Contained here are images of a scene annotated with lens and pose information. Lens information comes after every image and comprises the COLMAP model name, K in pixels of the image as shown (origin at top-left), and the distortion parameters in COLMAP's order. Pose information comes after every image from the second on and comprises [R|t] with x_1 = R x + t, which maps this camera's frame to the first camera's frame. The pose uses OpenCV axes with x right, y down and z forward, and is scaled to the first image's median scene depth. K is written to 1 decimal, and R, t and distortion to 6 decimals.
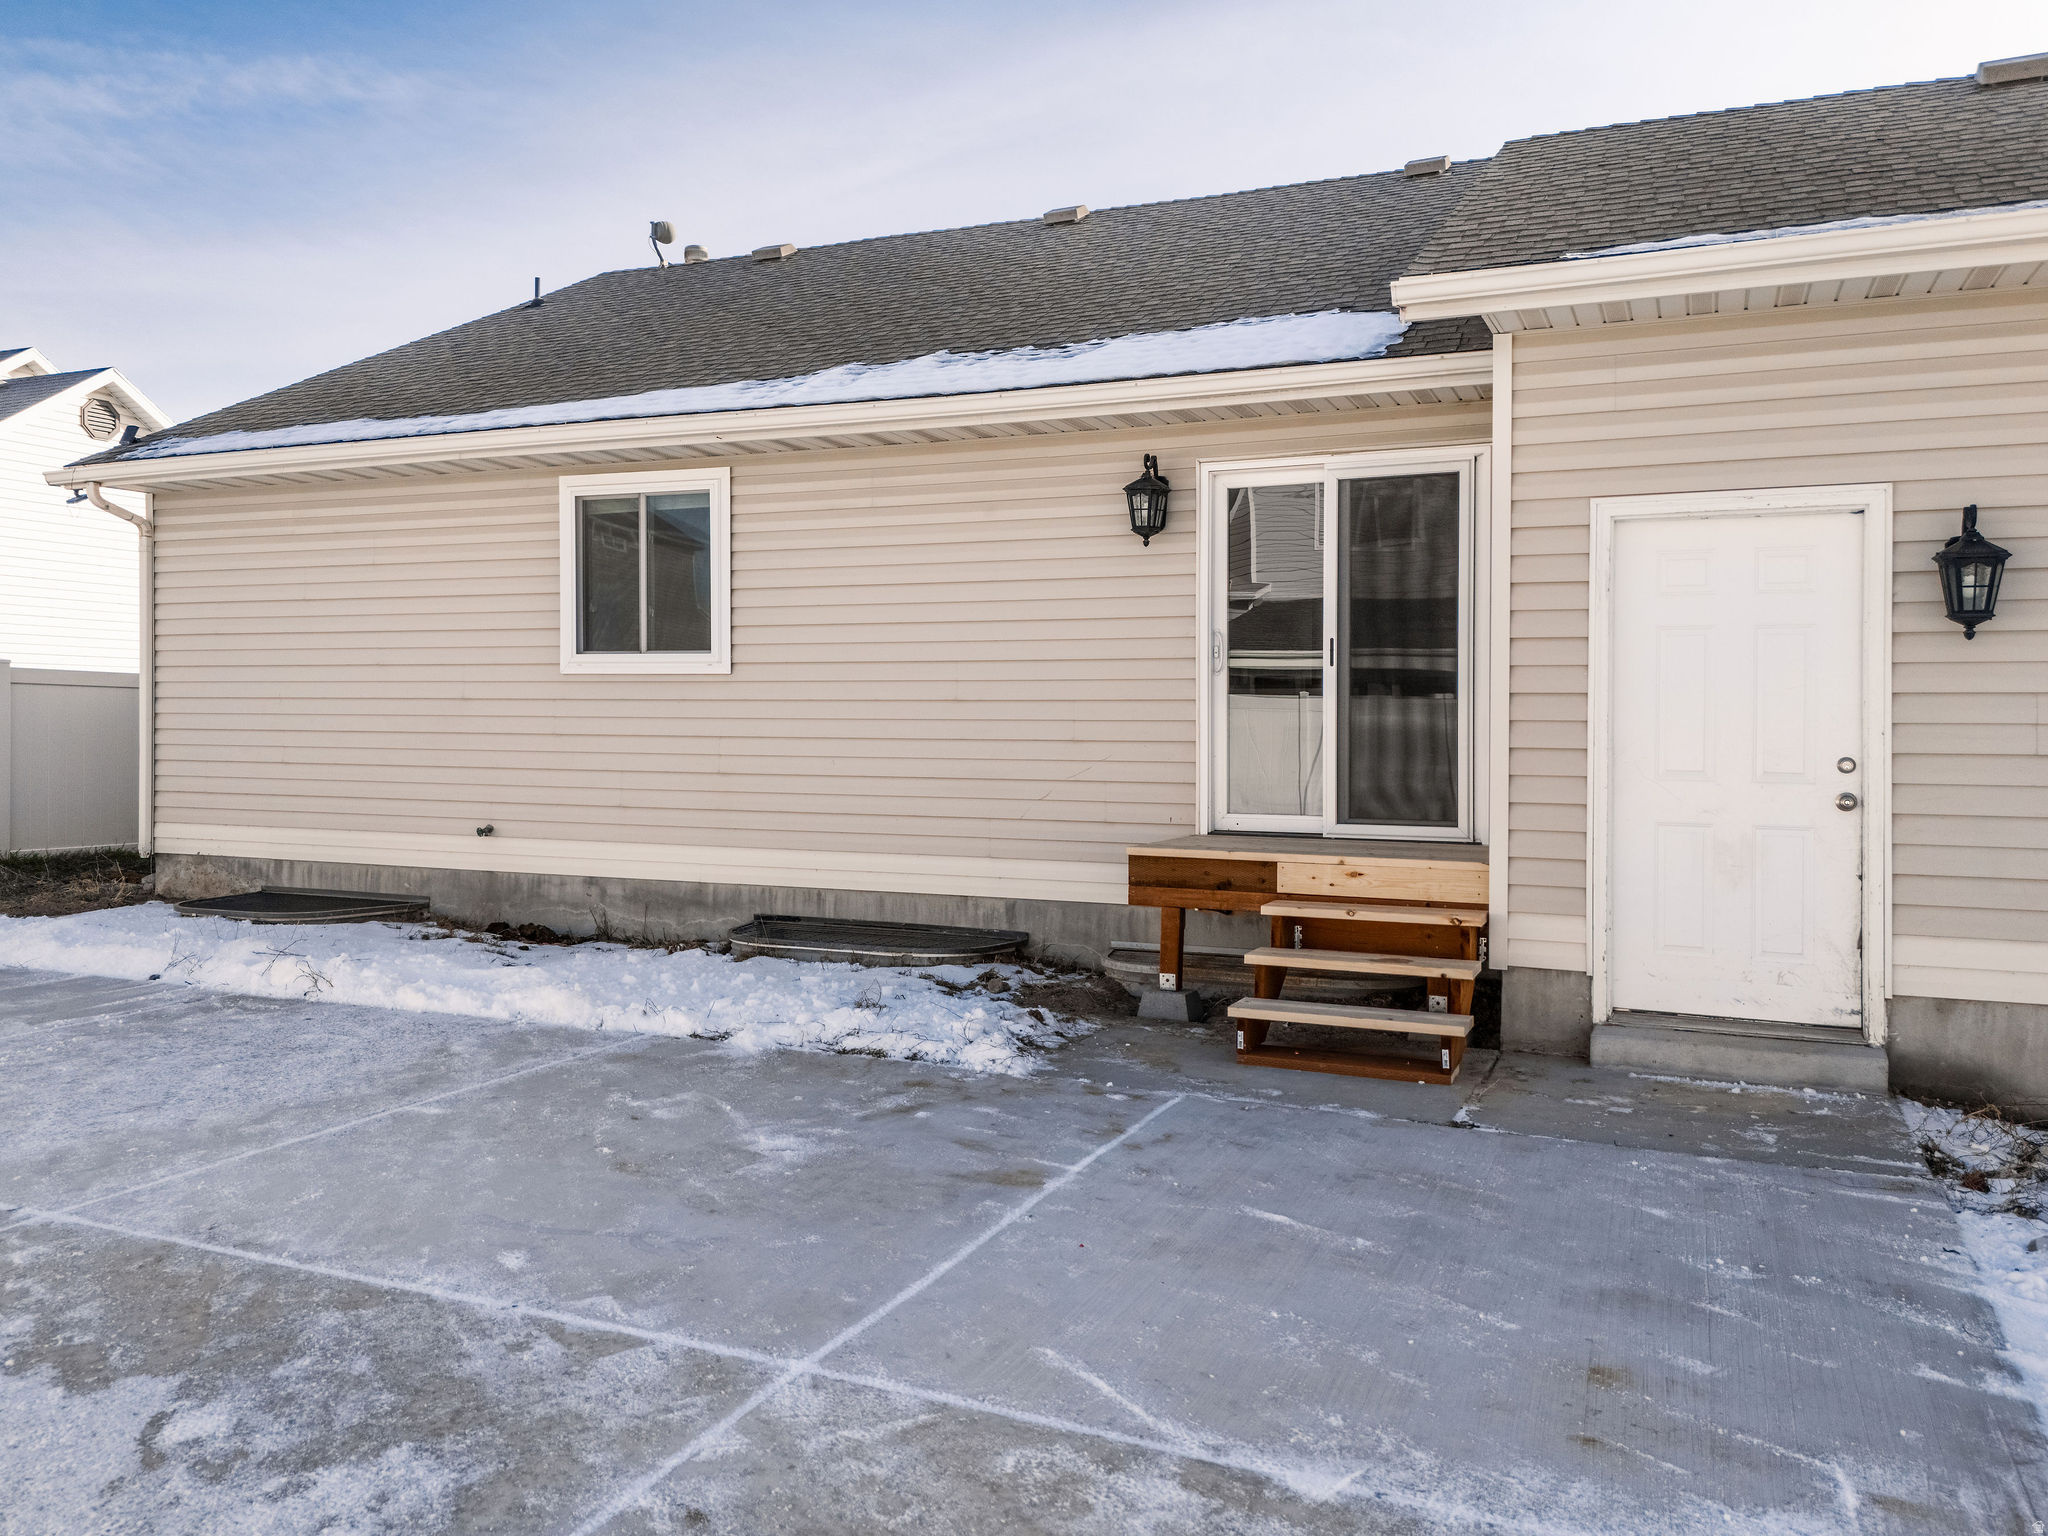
lens RADIAL K [[1539.1, 0, 1024.0], [0, 1539.1, 768.0], [0, 0, 1]] dist [0.046818, -0.003355]
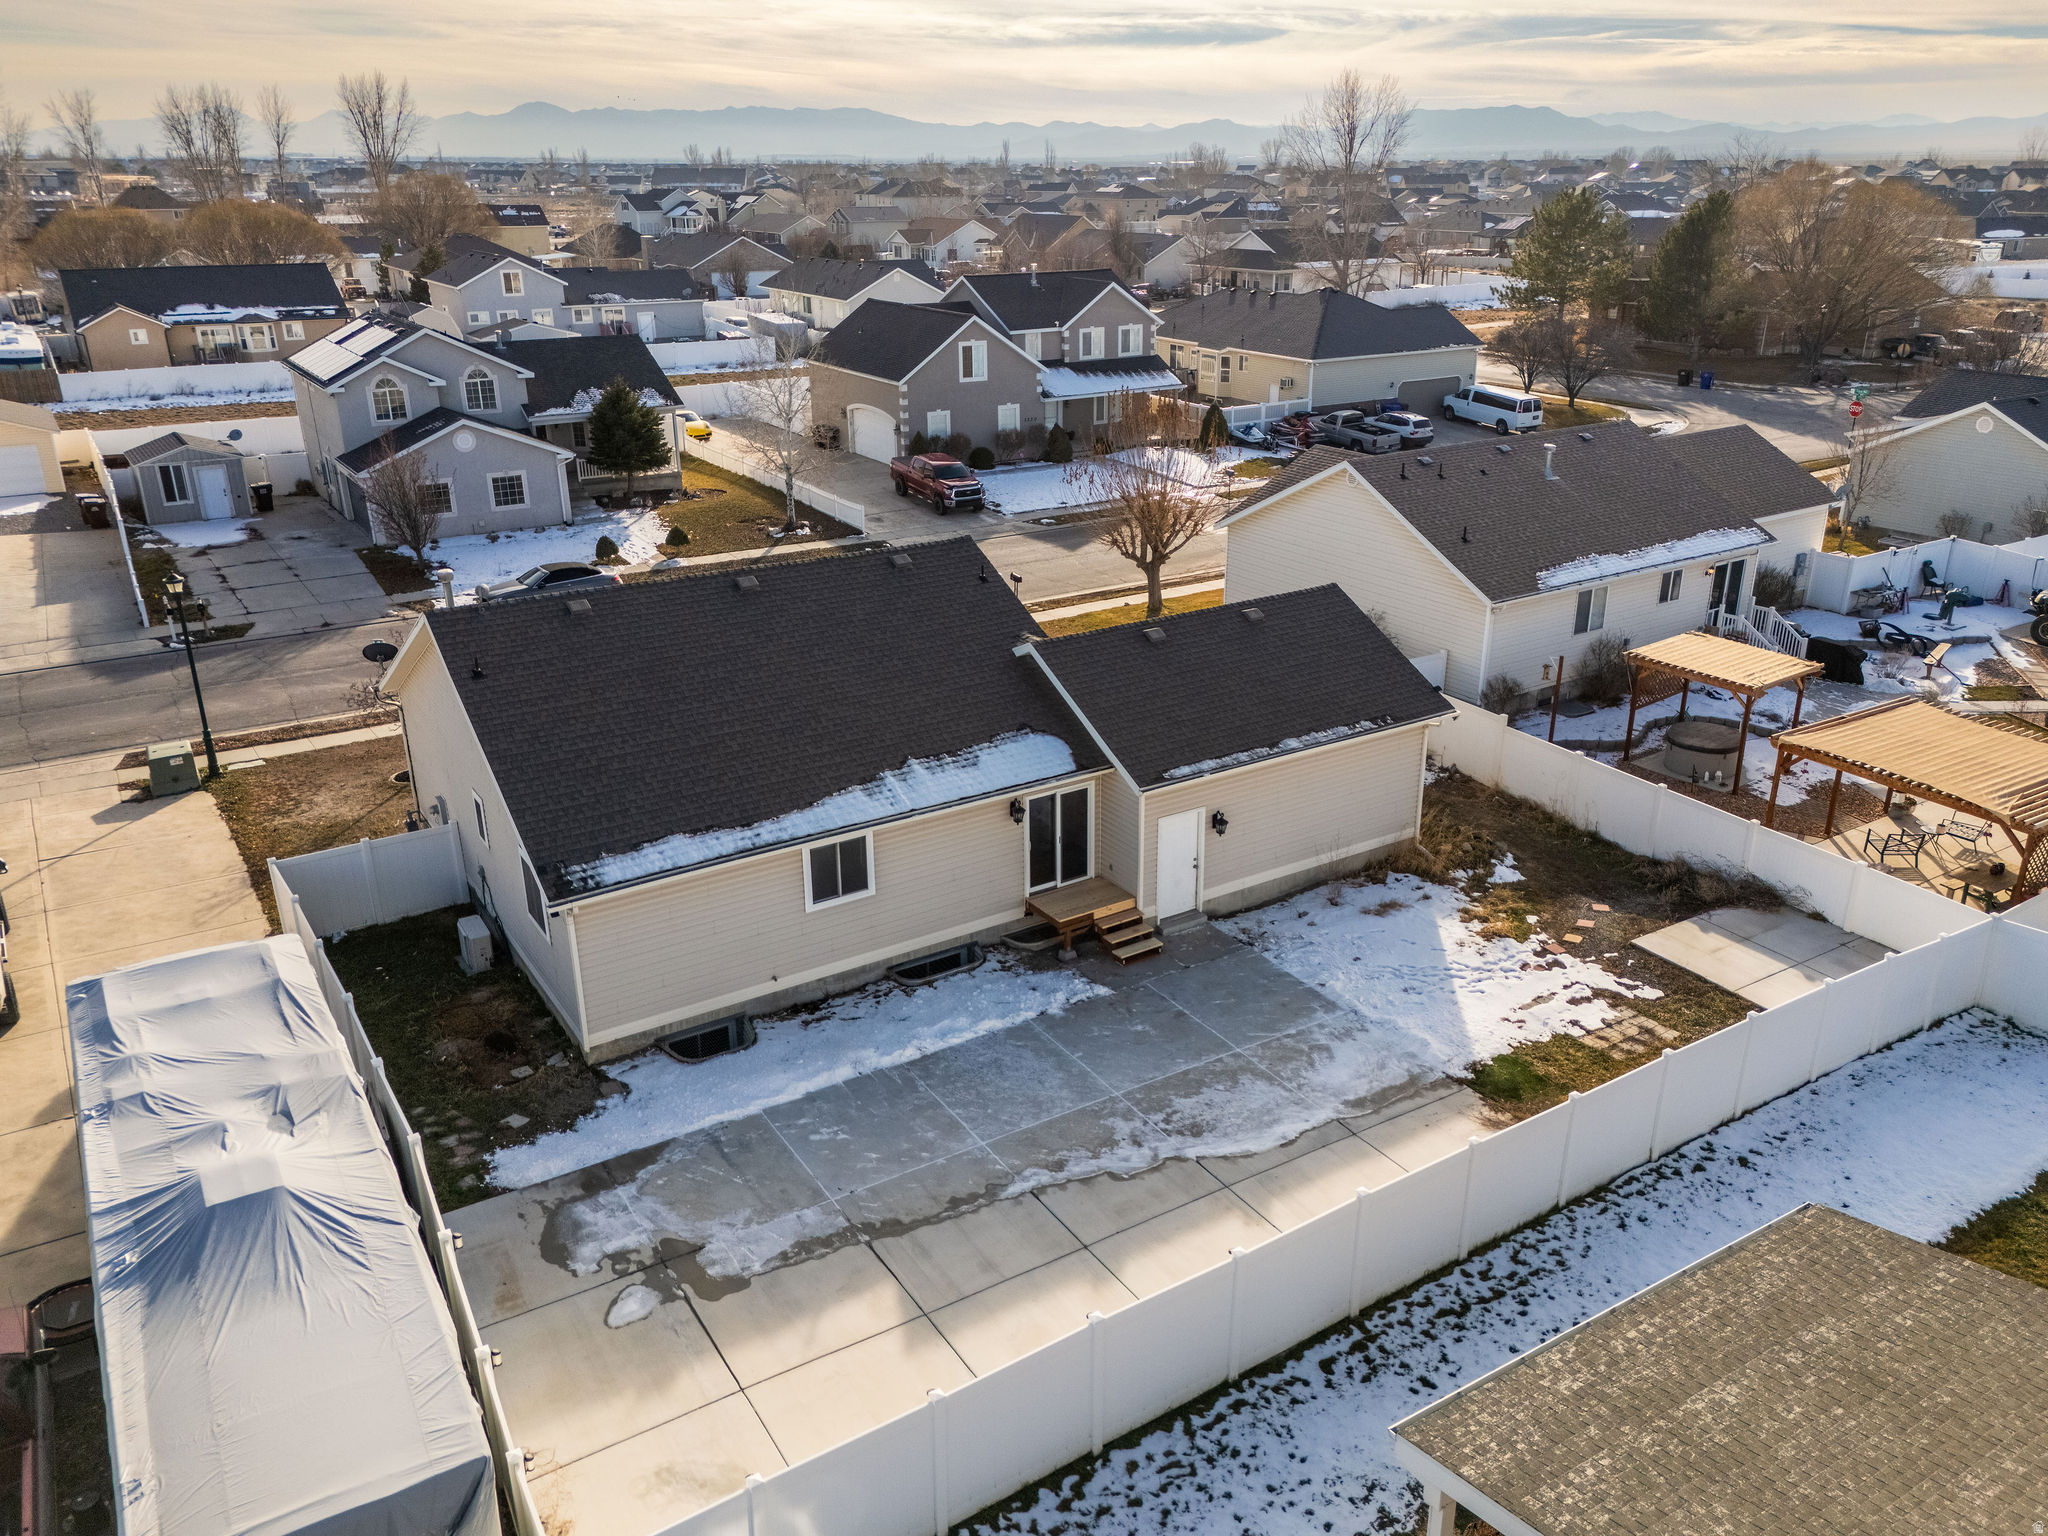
lens RADIAL K [[1552.8, 0, 1074.2], [0, 1552.8, 765.5], [0, 0, 1]] dist [0.077652, -0.070284]
pose [[0.546893, -0.309722, 0.777805, -2.083371], [0.028988, 0.935500, 0.352134, -1.241241], [-0.836700, -0.170033, 0.520597, -0.704747]]
